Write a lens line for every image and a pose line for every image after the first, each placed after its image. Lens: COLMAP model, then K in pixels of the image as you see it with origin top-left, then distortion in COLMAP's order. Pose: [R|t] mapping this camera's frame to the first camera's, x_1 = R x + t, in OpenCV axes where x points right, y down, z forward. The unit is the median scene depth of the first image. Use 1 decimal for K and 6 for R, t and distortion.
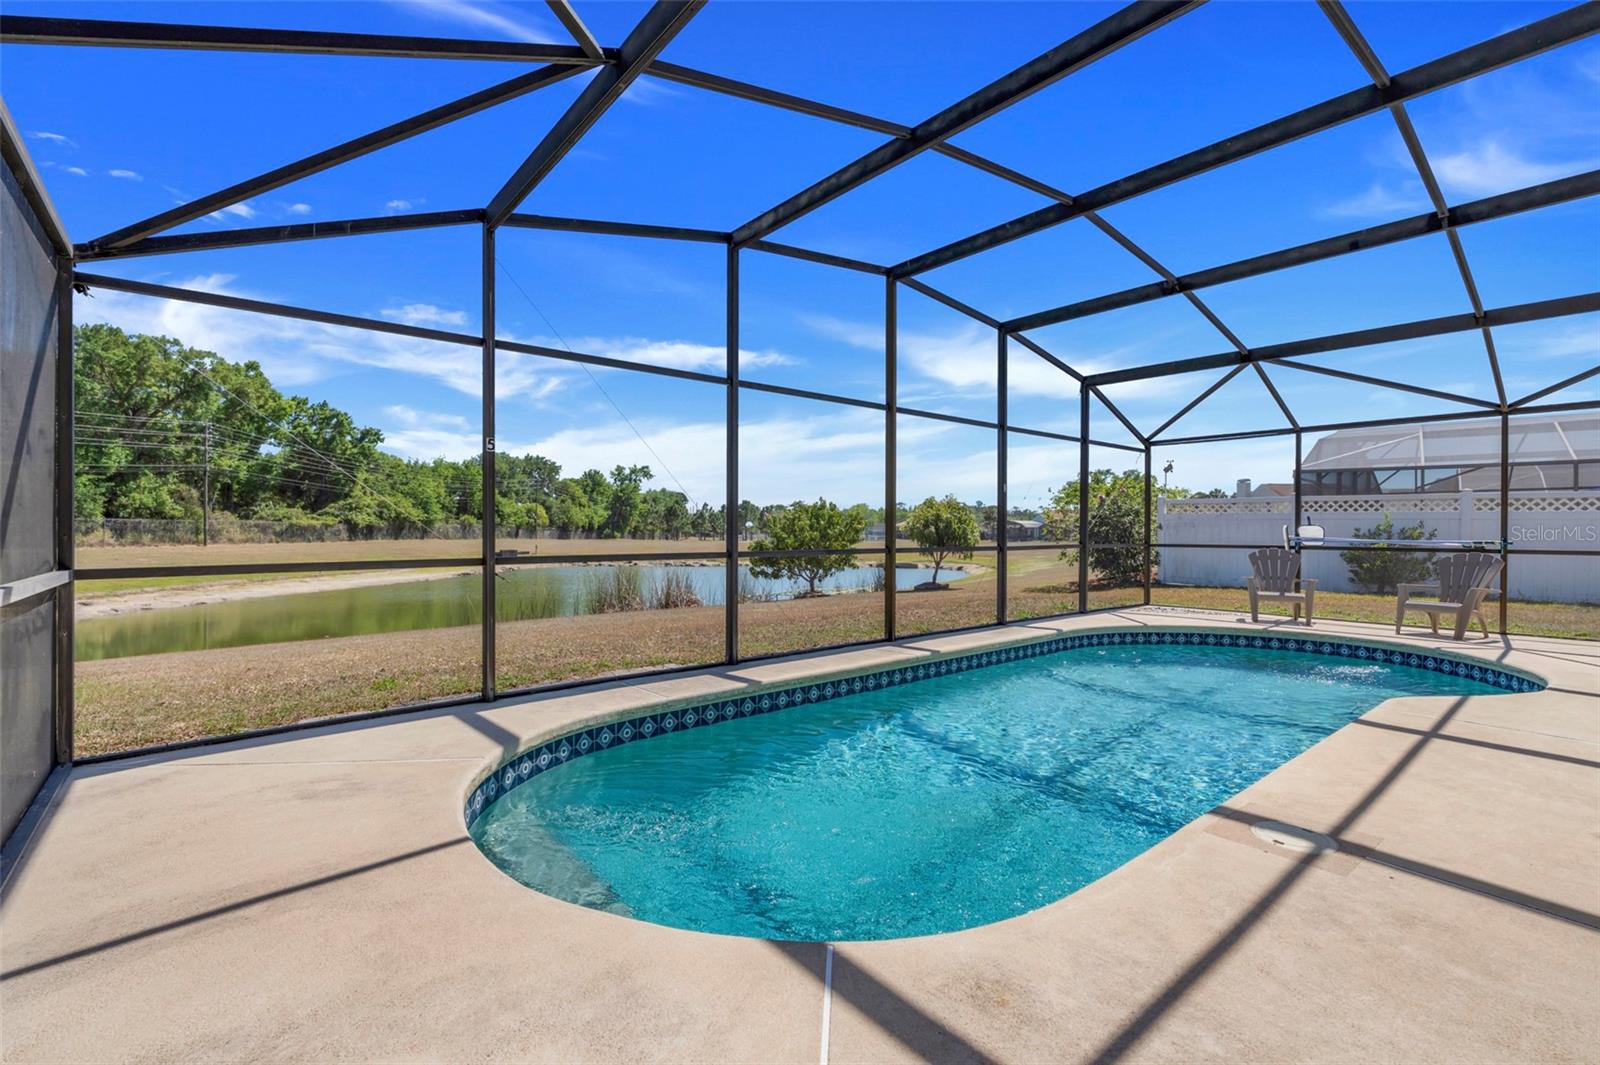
lens RADIAL K [[707.0, 0, 800.3], [0, 707.0, 536.3], [0, 0, 1]] dist [0.000756, 0.000067]
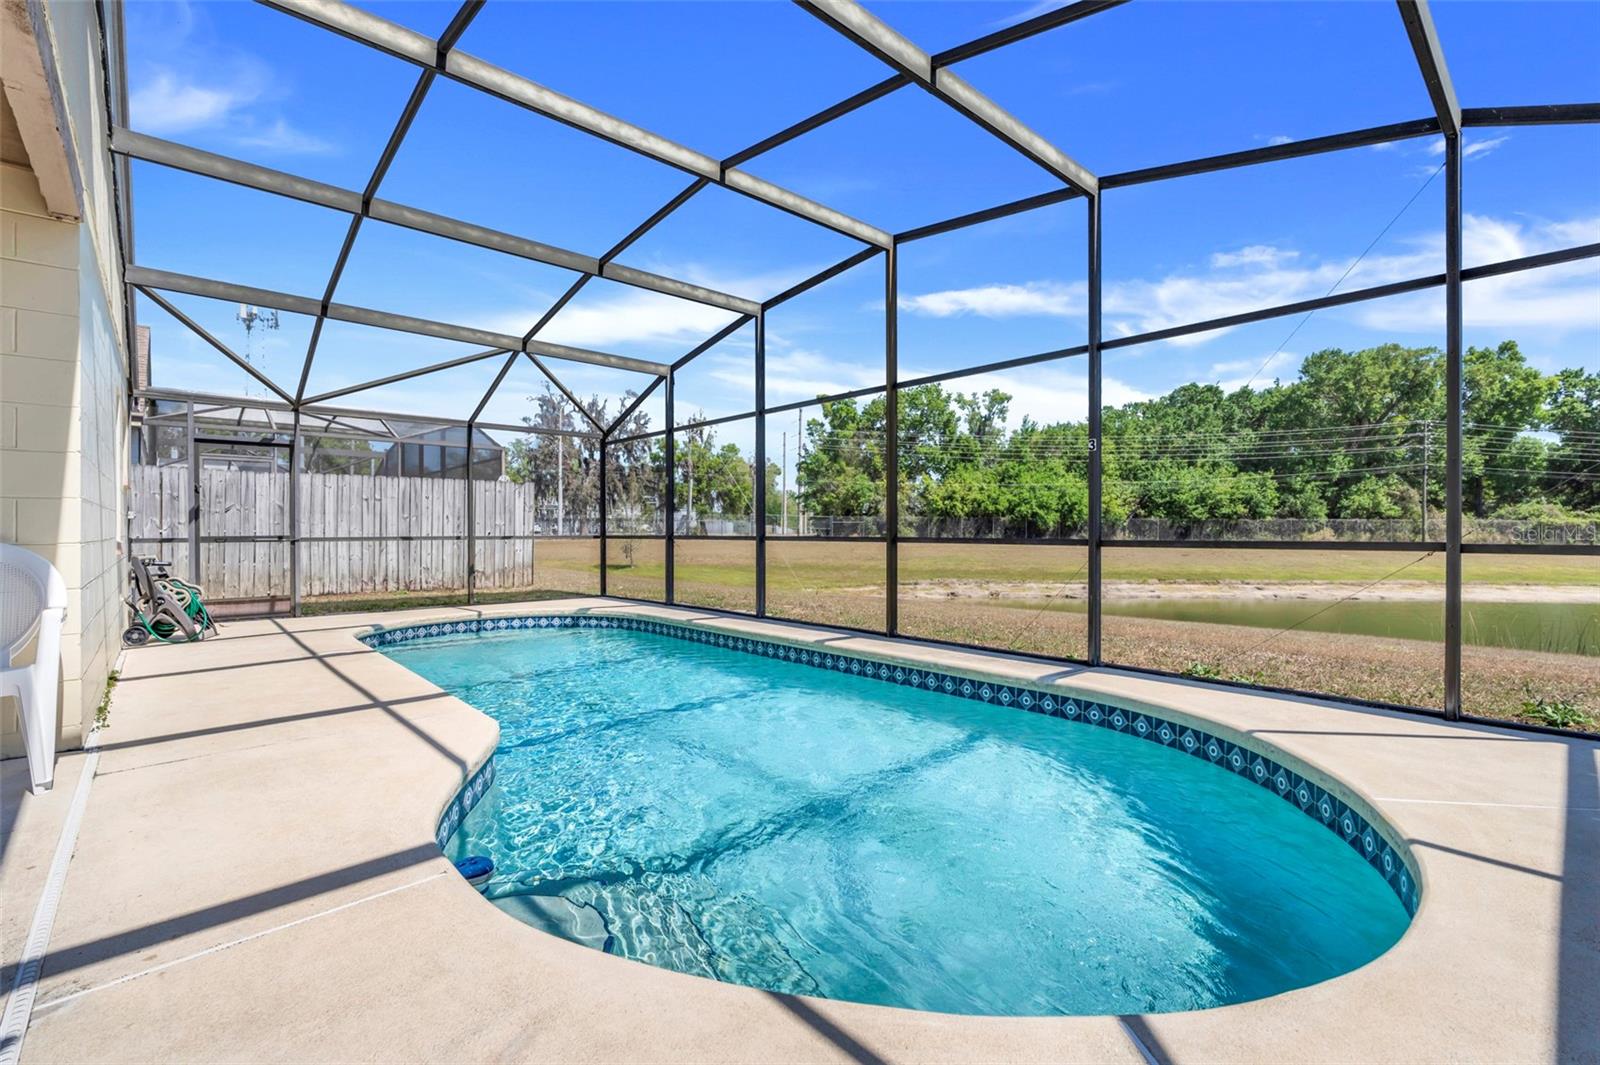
lens RADIAL K [[707.0, 0, 800.3], [0, 707.0, 536.3], [0, 0, 1]] dist [0.000756, 0.000067]
pose [[0.054264, 0.011156, -0.998464, 0.266488], [-0.011998, 0.999873, 0.010520, 0.001603], [0.998455, 0.011409, 0.054391, 0.209902]]
